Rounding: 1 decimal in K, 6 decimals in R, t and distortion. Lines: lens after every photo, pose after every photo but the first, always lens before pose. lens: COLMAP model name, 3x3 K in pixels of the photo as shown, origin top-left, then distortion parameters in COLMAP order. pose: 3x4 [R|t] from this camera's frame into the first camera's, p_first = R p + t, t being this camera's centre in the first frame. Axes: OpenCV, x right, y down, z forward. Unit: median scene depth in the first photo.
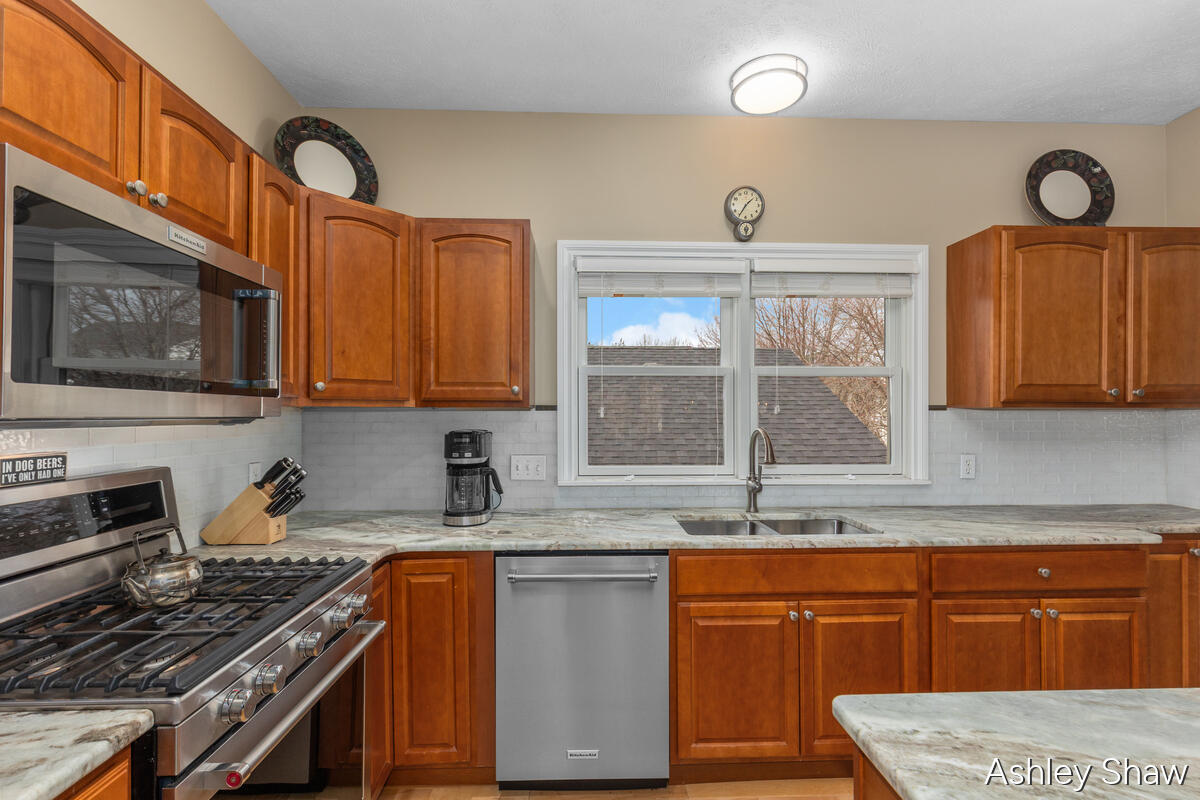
lens RADIAL K [[541.4, 0, 607.1], [0, 541.4, 415.6], [0, 0, 1]] dist [0.005998, -0.000660]
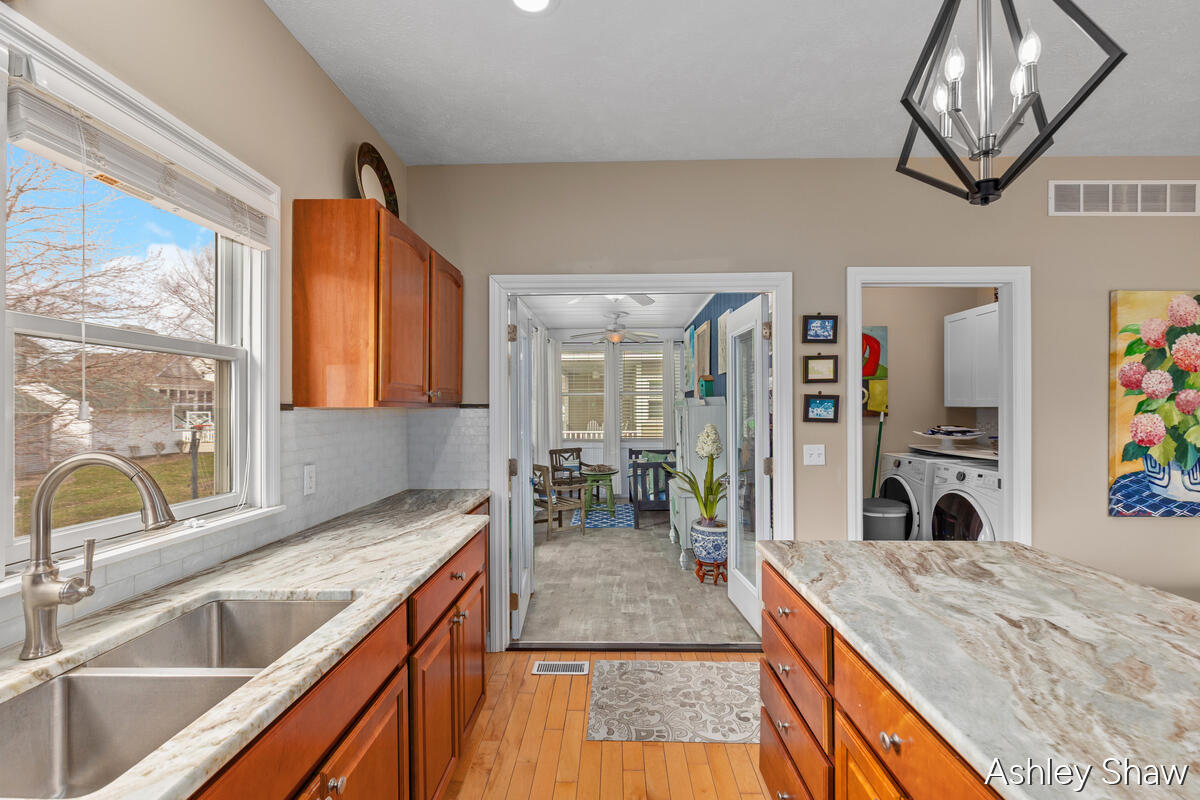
lens RADIAL K [[541.4, 0, 603.8], [0, 541.4, 405.4], [0, 0, 1]] dist [0.005998, -0.000660]
pose [[0.062759, 0.005370, 0.998014, -0.133155], [0.007316, 0.999956, -0.005841, -0.010134], [-0.998002, 0.007668, 0.062717, 0.567058]]
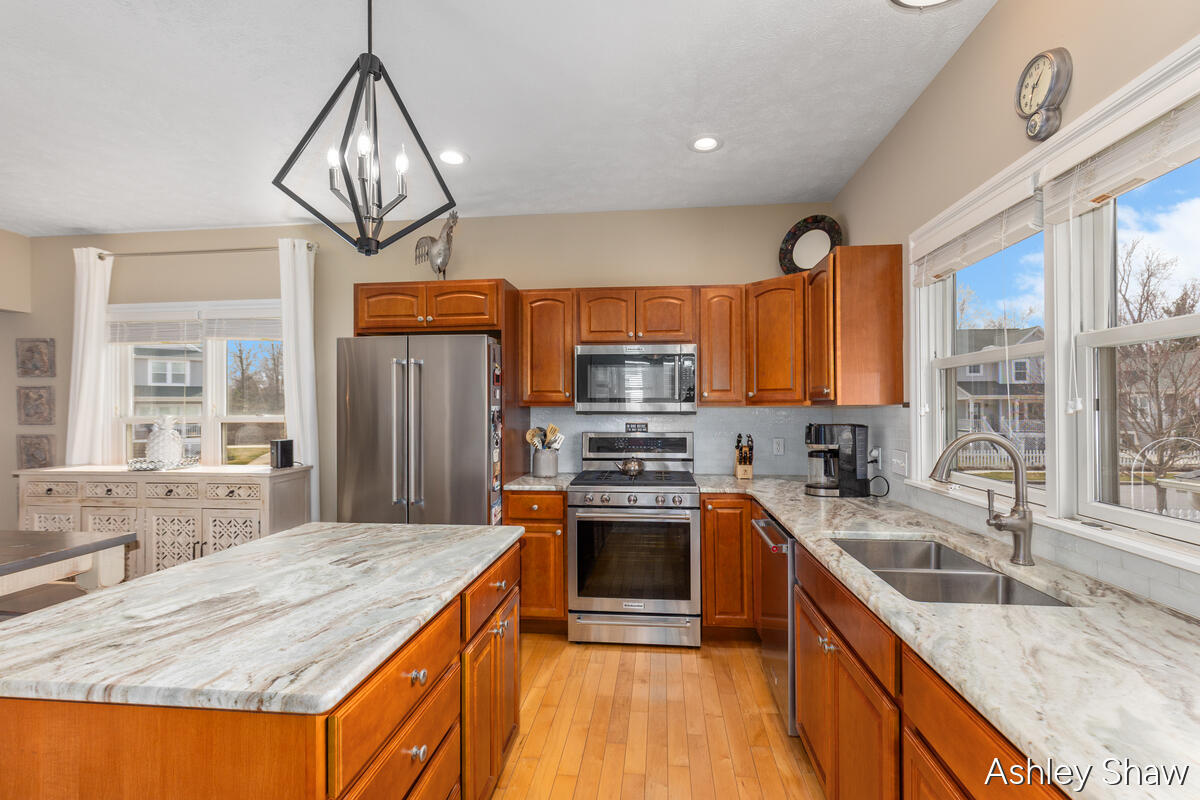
lens RADIAL K [[541.4, 0, 608.5], [0, 541.4, 407.7], [0, 0, 1]] dist [0.005998, -0.000660]
pose [[-0.139792, -0.001812, -0.990179, 1.034902], [-0.001424, 0.999998, -0.001629, -0.007332], [0.990180, 0.001182, -0.139794, 0.635999]]
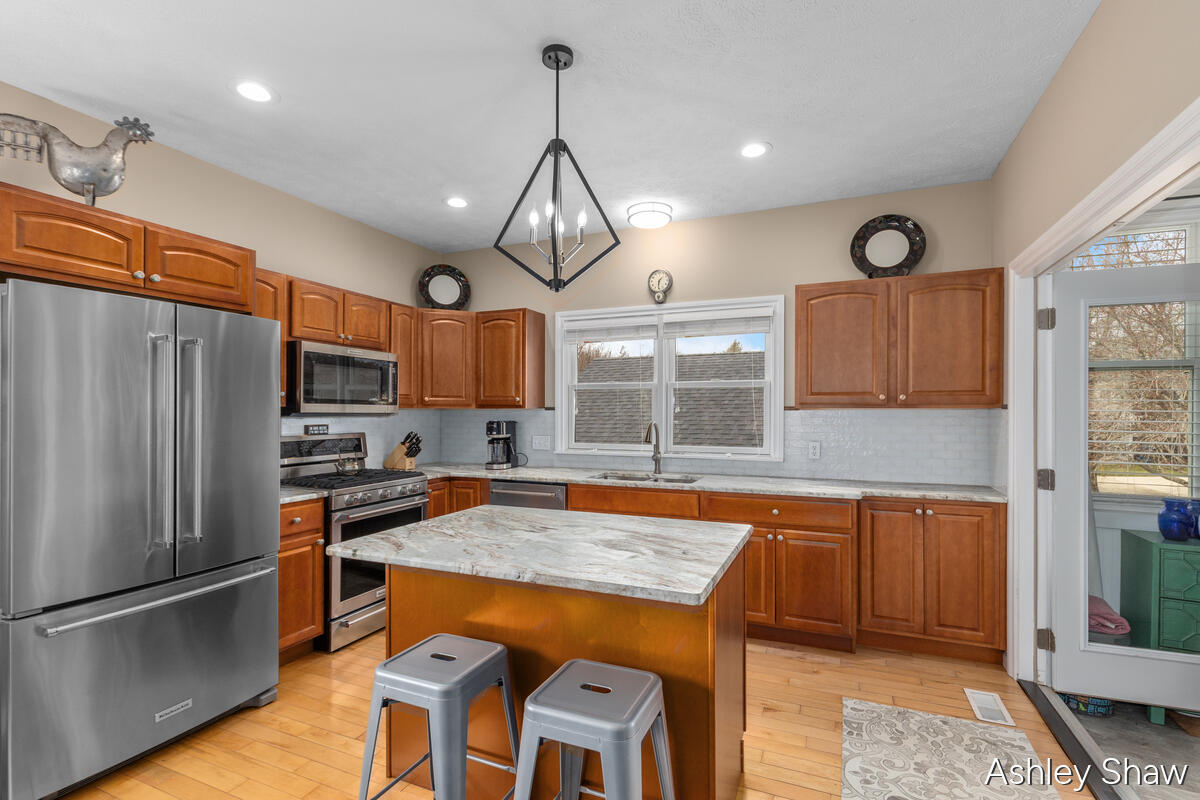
lens RADIAL K [[541.4, 0, 612.3], [0, 541.4, 412.2], [0, 0, 1]] dist [0.005998, -0.000660]
pose [[0.907086, 0.000966, -0.420943, 0.863977], [-0.002927, 0.999988, -0.004015, 0.003150], [0.420934, 0.004874, 0.907078, -0.538747]]
